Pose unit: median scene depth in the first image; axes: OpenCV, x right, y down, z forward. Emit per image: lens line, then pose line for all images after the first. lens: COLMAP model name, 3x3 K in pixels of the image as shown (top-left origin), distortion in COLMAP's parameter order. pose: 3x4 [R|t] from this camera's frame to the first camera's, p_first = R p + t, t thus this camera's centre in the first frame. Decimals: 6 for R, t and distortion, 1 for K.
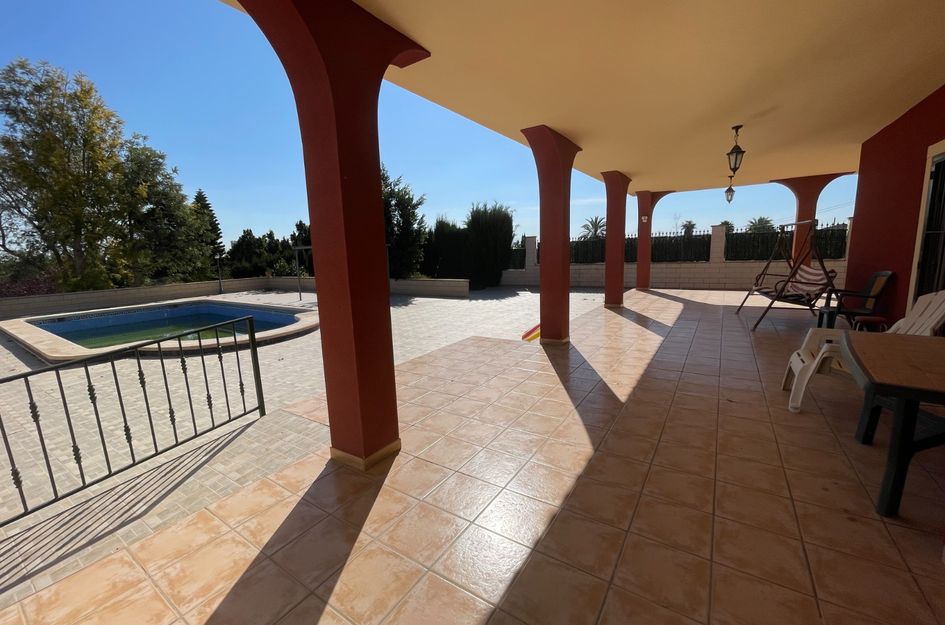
lens RADIAL K [[376.0, 0, 472.5], [0, 376.0, 312.5], [0, 0, 1]] dist [0.000284, -0.000108]
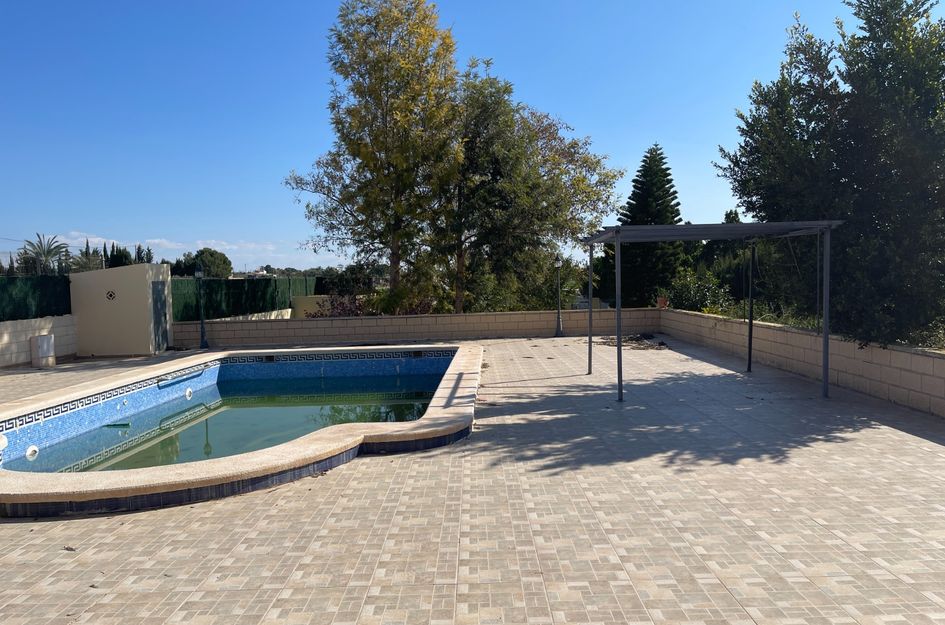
lens RADIAL K [[714.5, 0, 472.5], [0, 714.5, 312.5], [0, 0, 1]] dist [0.000242, 0.000056]
pose [[0.529886, 0.055623, -0.846243, 0.086913], [-0.124088, 0.992193, -0.012483, -0.060147], [0.838942, 0.111623, 0.532651, 0.430980]]
